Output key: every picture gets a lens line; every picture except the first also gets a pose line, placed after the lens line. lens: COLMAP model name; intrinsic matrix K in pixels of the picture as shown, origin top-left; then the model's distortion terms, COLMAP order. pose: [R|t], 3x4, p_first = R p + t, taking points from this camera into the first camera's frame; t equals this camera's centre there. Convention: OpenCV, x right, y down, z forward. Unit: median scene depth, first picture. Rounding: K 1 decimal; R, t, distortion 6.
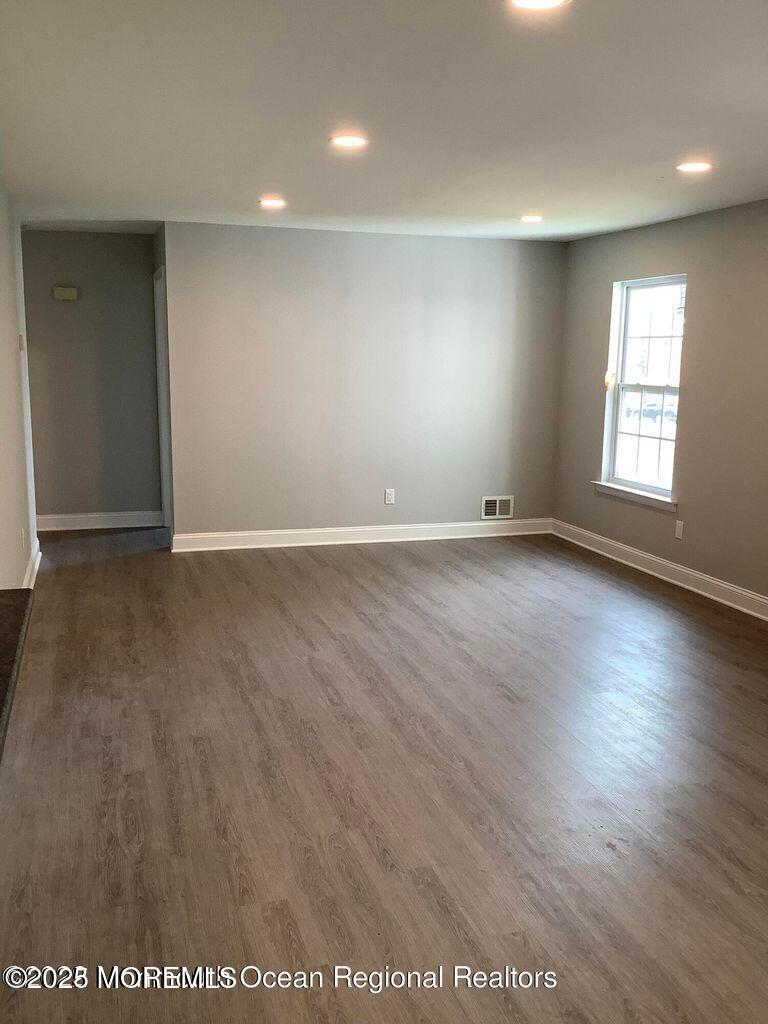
lens RADIAL K [[926.7, 0, 384.0], [0, 926.7, 512.0], [0, 0, 1]] dist [0.140216, -0.241972]
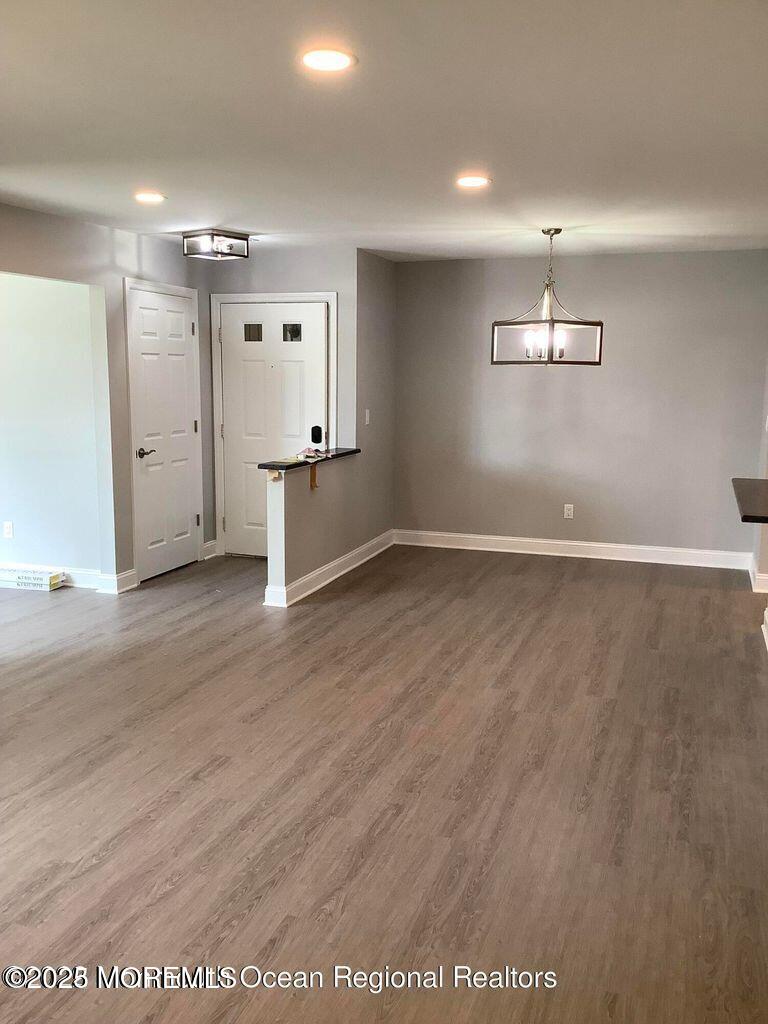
lens RADIAL K [[926.7, 0, 384.0], [0, 926.7, 512.0], [0, 0, 1]] dist [0.140216, -0.241972]
pose [[-0.807955, -0.112282, 0.578448, -0.486035], [0.080791, 0.951297, 0.297501, -0.282757], [-0.583680, 0.287101, -0.759533, 1.559497]]
